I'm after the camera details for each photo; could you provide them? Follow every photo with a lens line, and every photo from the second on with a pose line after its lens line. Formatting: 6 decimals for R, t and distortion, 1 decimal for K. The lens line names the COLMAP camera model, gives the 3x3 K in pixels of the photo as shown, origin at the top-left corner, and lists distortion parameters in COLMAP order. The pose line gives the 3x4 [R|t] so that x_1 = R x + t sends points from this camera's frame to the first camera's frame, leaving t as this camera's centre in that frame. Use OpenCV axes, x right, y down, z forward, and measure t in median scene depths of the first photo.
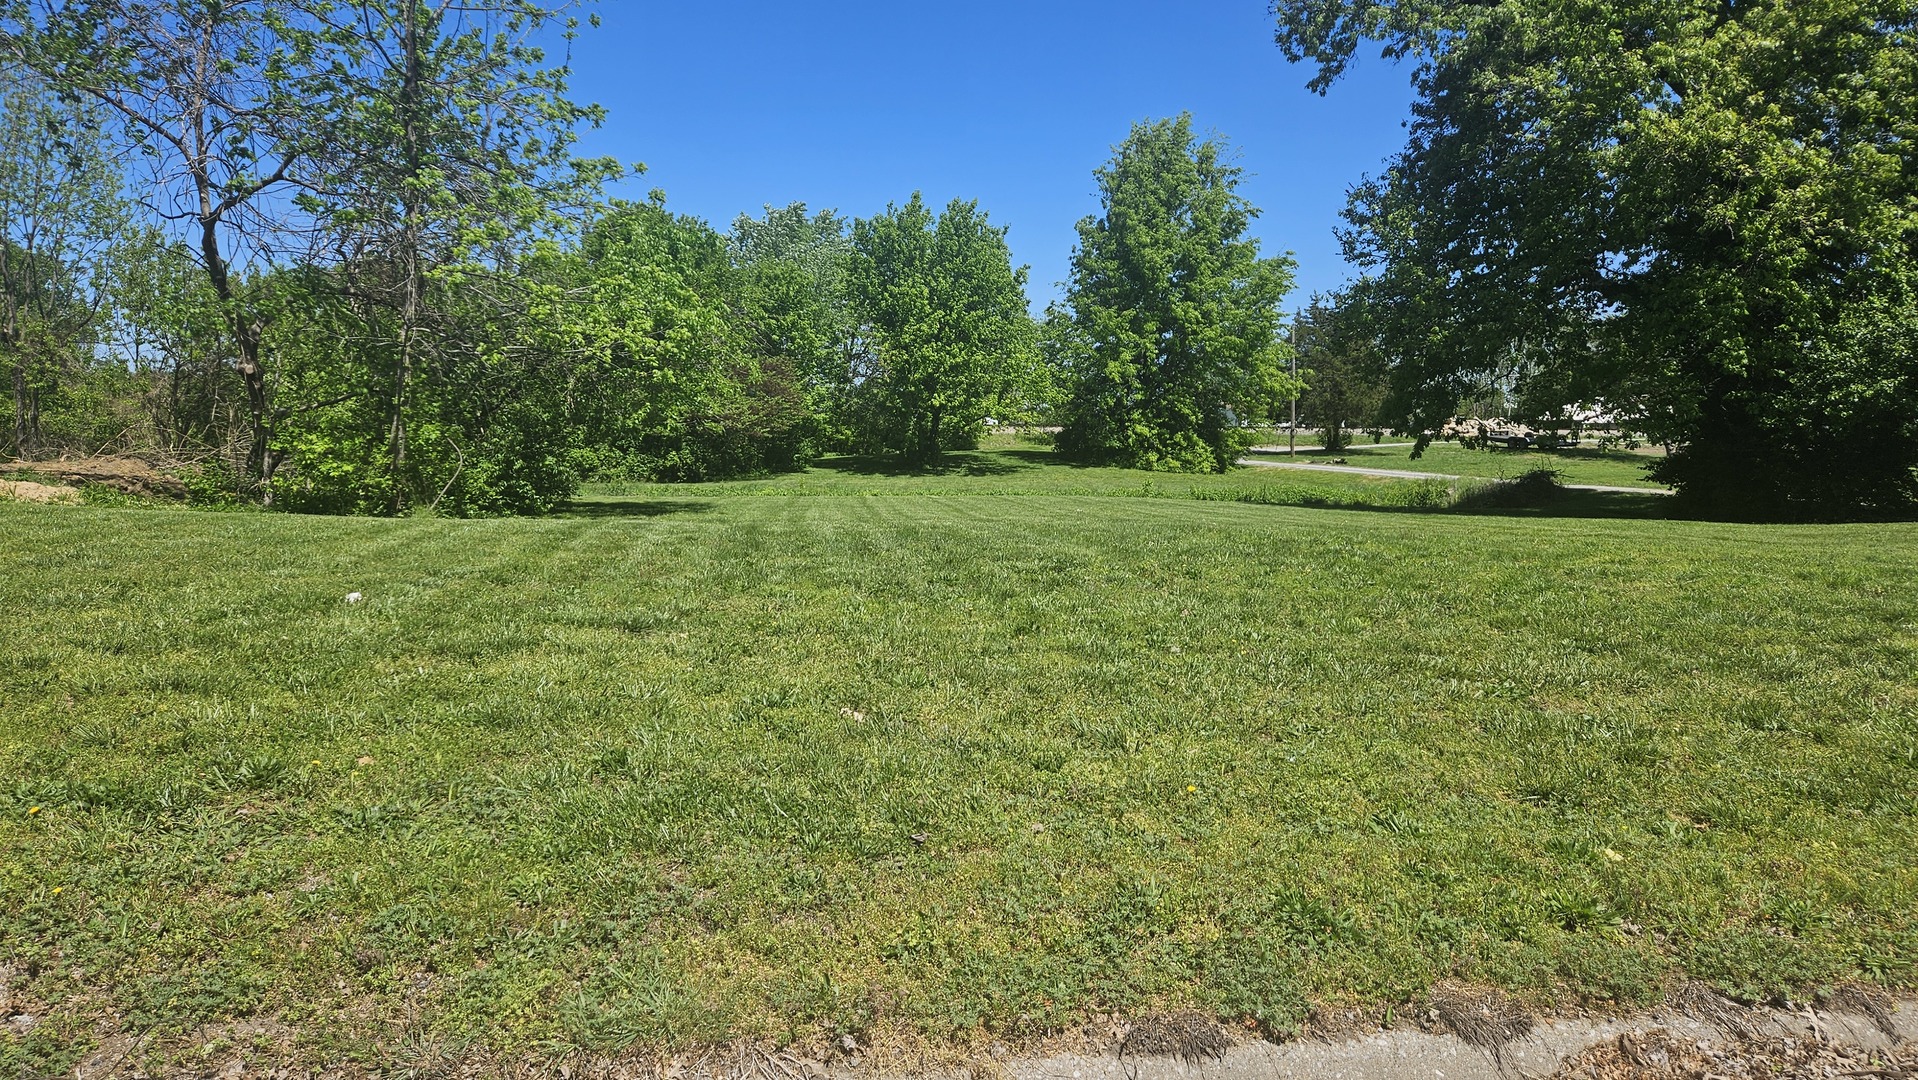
lens RADIAL K [[1270.1, 0, 964.0], [0, 1270.1, 558.1], [0, 0, 1]] dist [0.071270, -0.062388]
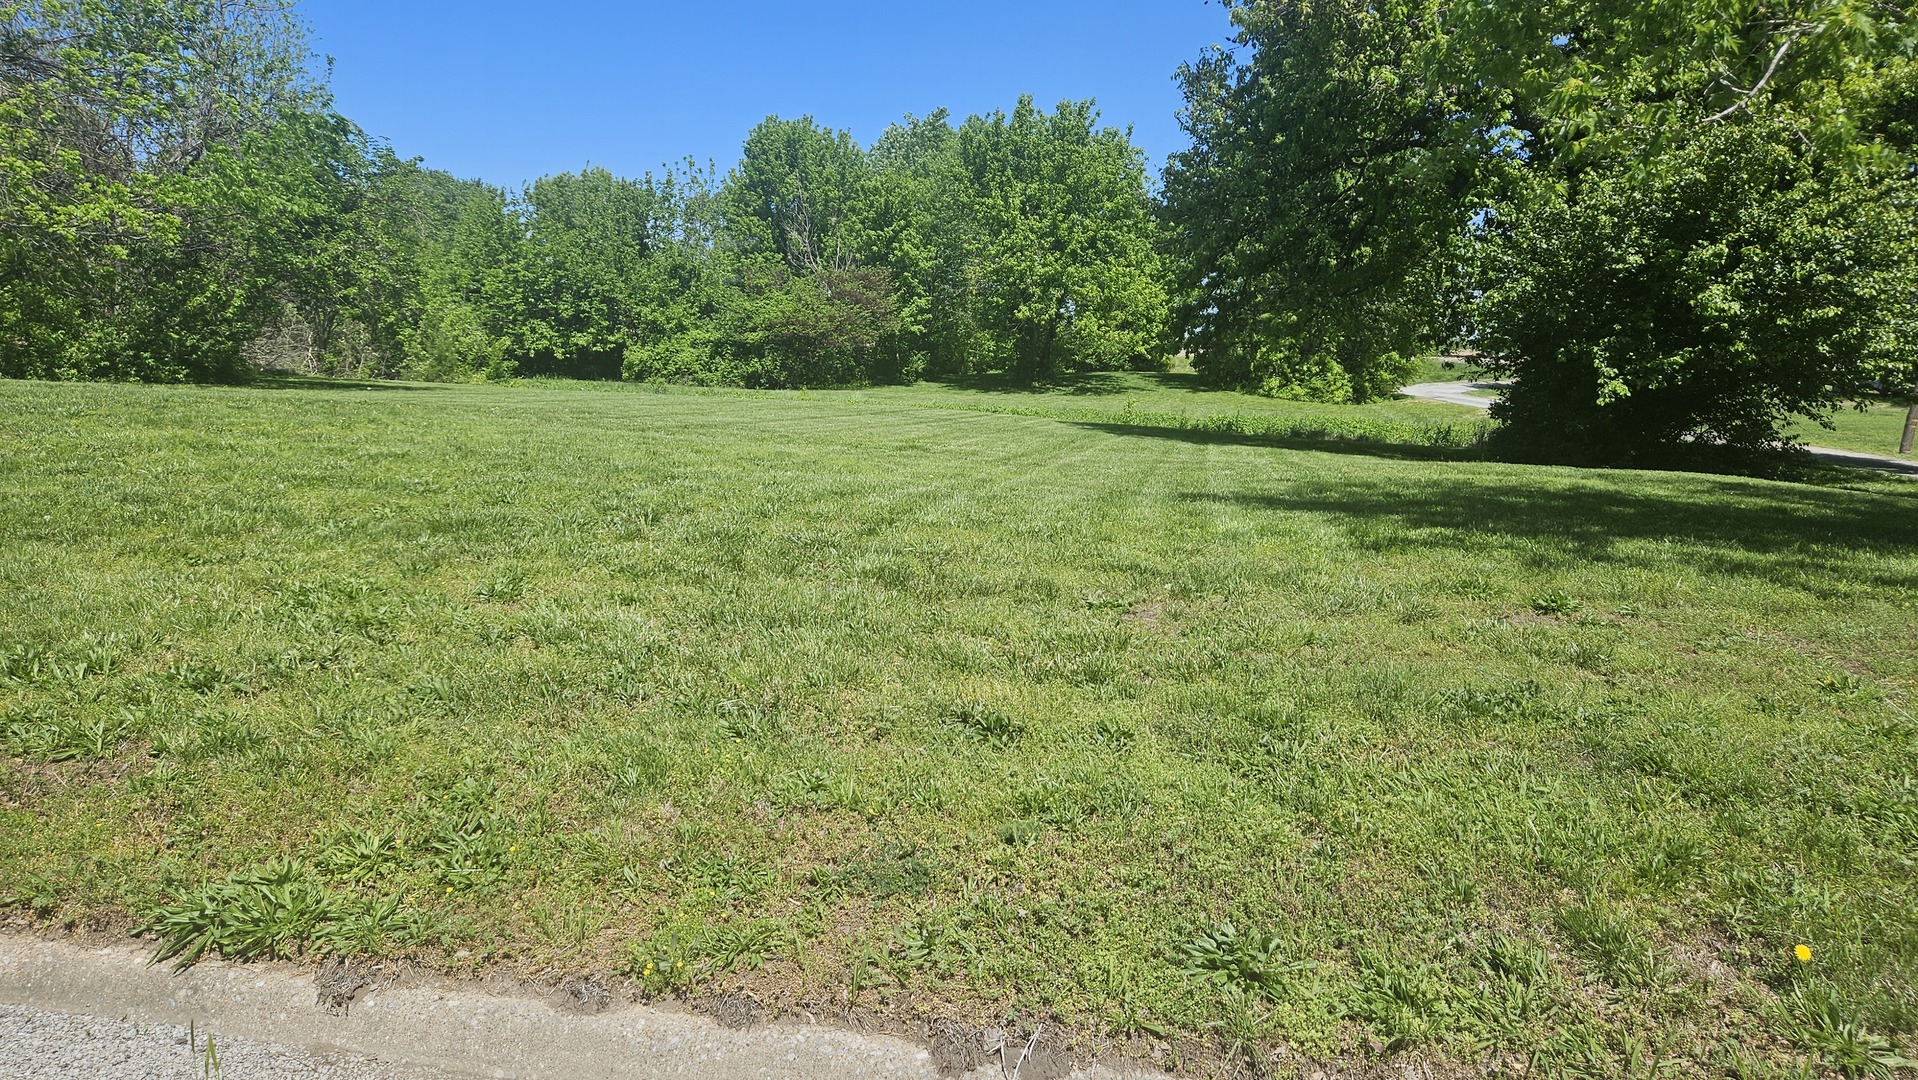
lens RADIAL K [[1270.1, 0, 964.0], [0, 1270.1, 558.1], [0, 0, 1]] dist [0.071270, -0.062388]
pose [[0.938165, 0.082639, -0.336180, 0.263544], [-0.064122, 0.995768, 0.065834, -0.000542], [0.340197, -0.040207, 0.939494, 0.064600]]
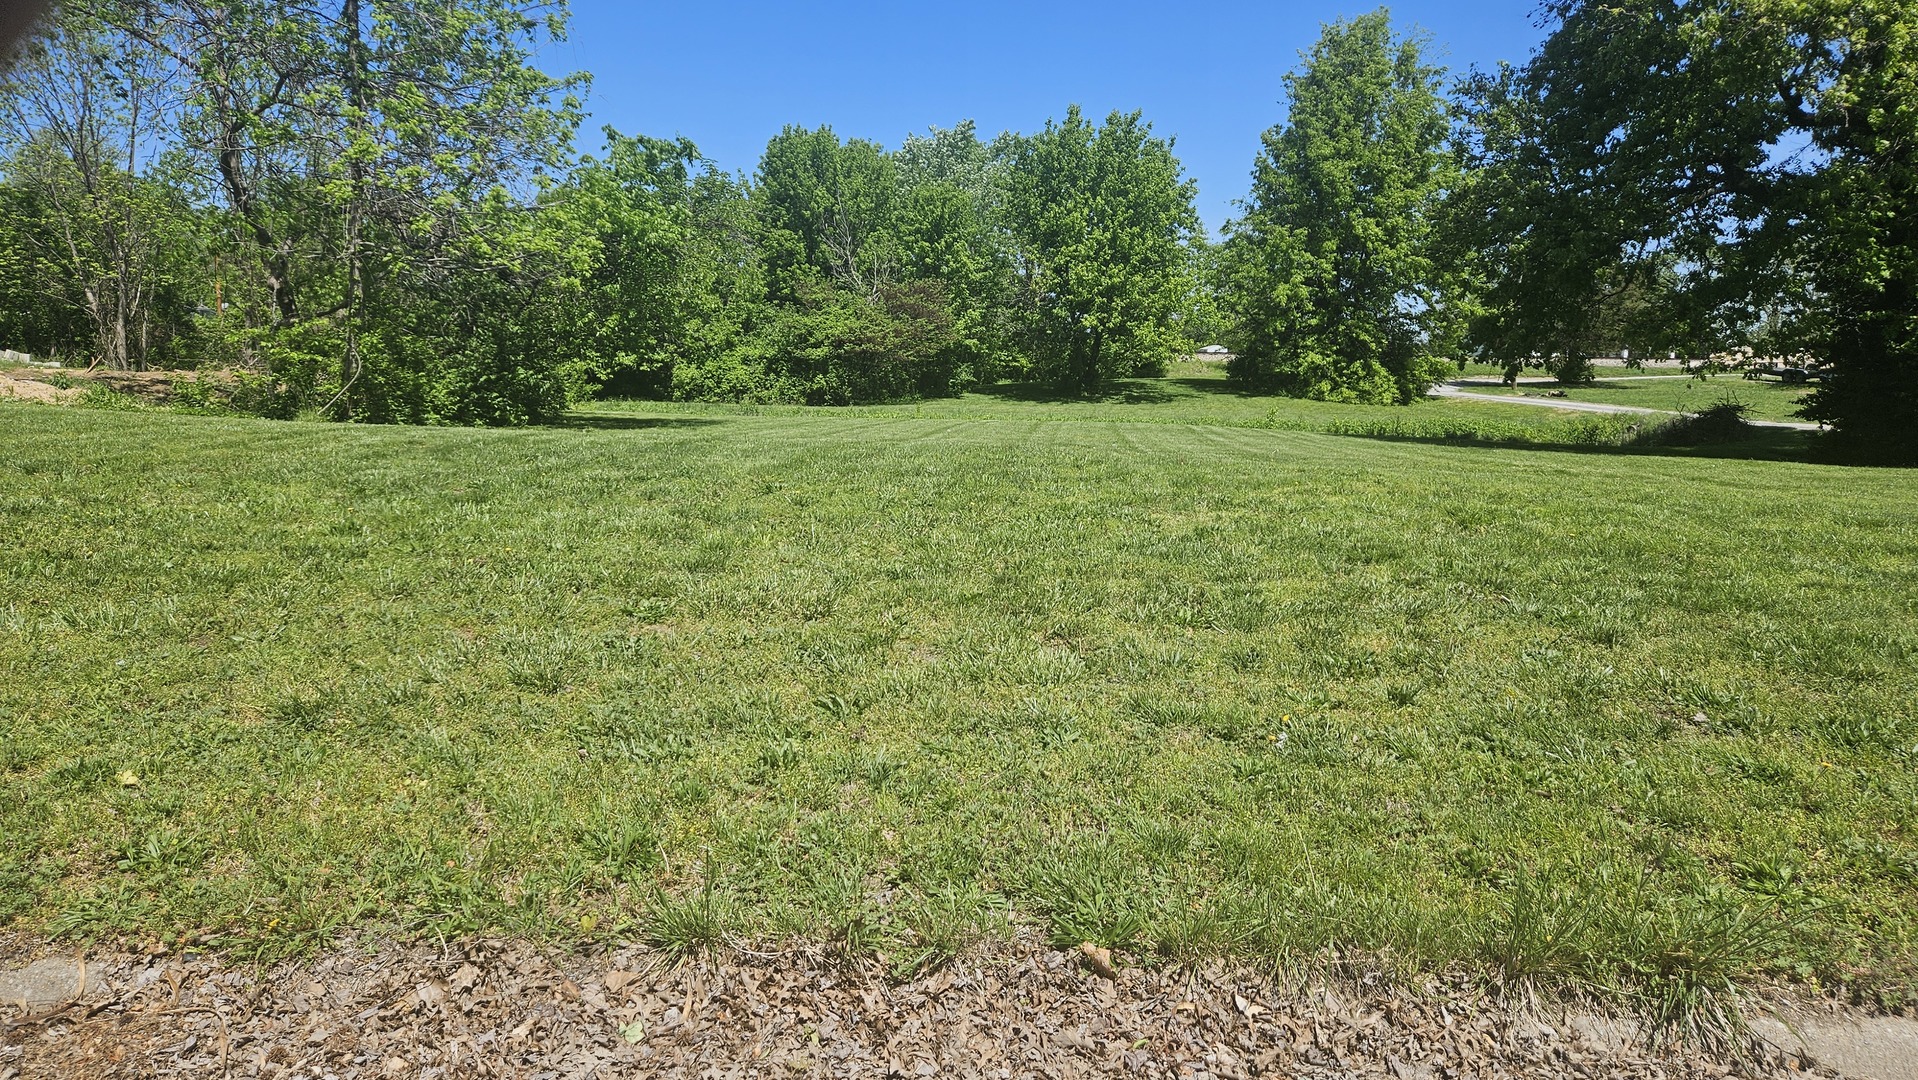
lens RADIAL K [[1270.1, 0, 964.0], [0, 1270.1, 558.1], [0, 0, 1]] dist [0.071270, -0.062388]
pose [[0.978071, 0.041434, -0.204111, 0.087420], [-0.030352, 0.997905, 0.057131, 0.000840], [0.206050, -0.049683, 0.977279, 0.020432]]
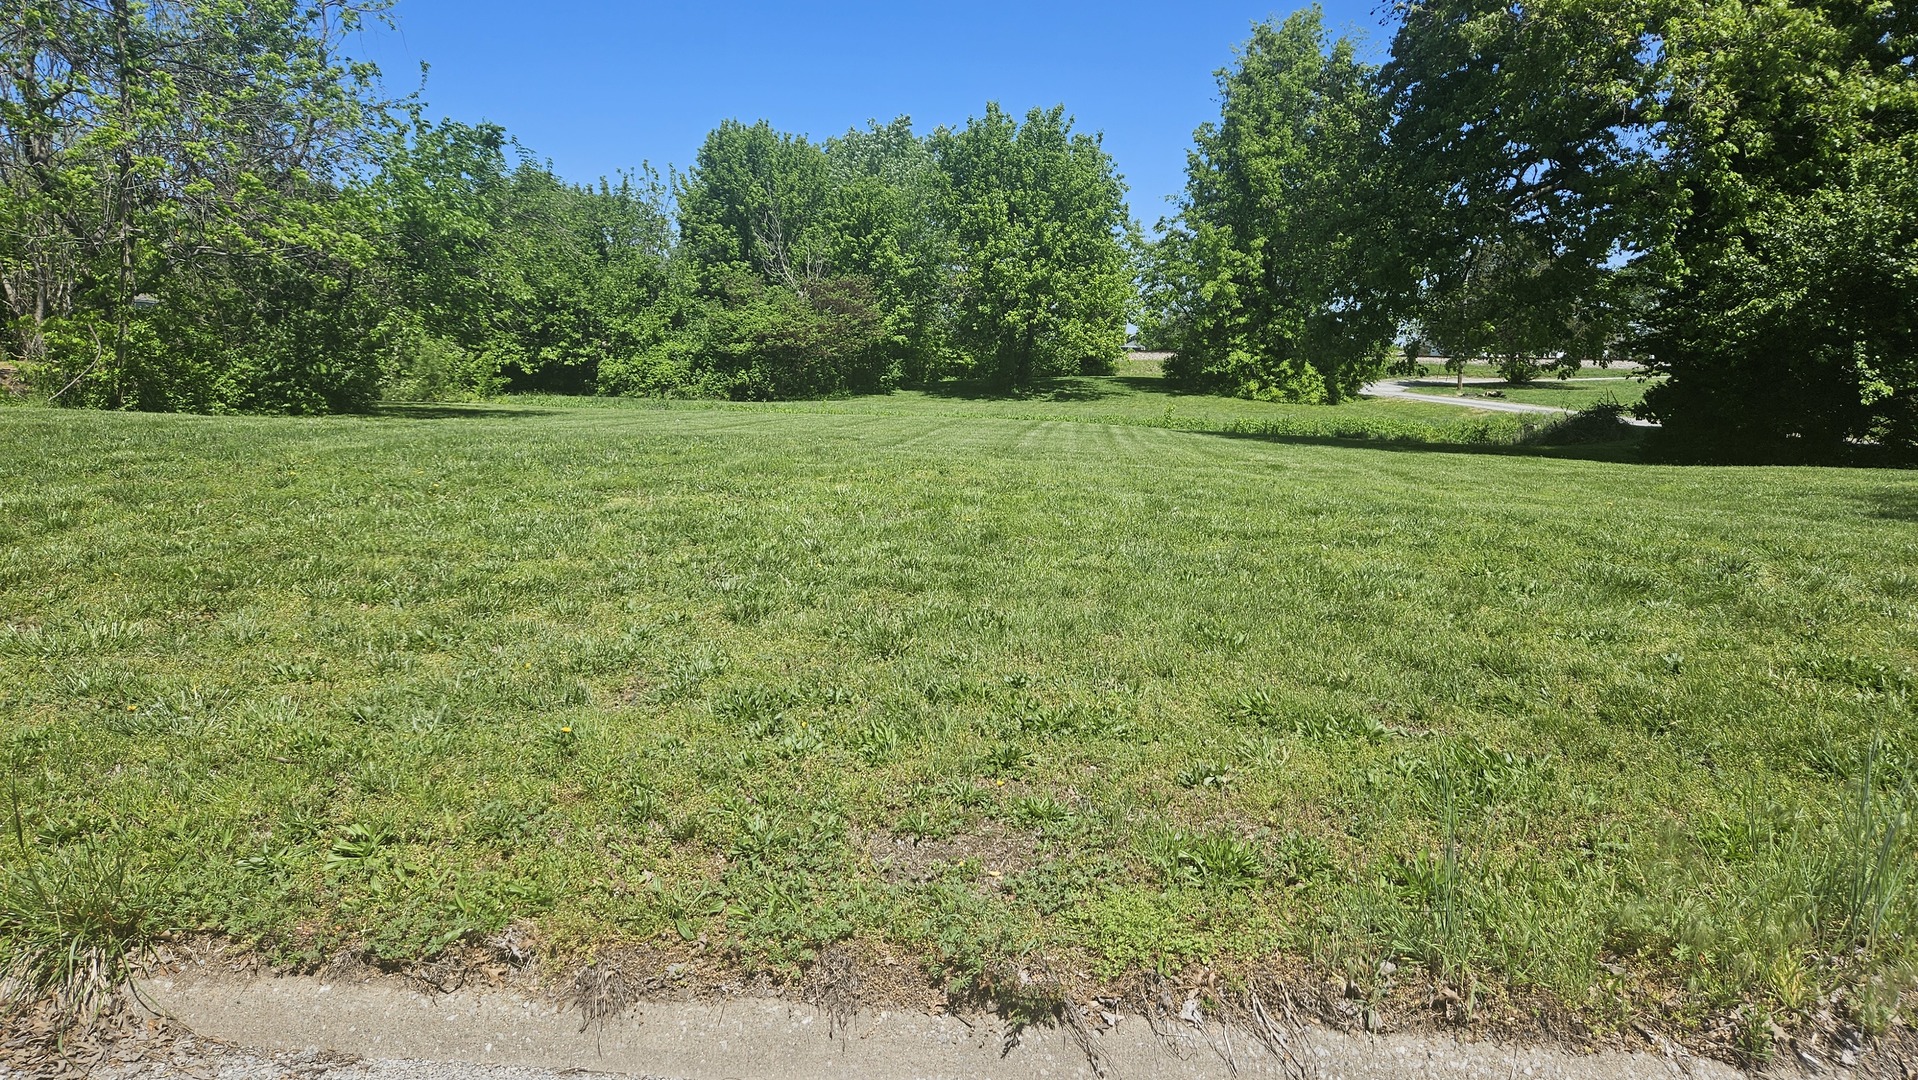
lens RADIAL K [[1271.6, 0, 963.3], [0, 1271.6, 580.2], [0, 0, 1]] dist [0.051692, -0.063111]
pose [[0.976042, 0.051319, -0.211444, 0.149273], [-0.036168, 0.996534, 0.074910, 0.000875], [0.214556, -0.065468, 0.974515, 0.031214]]
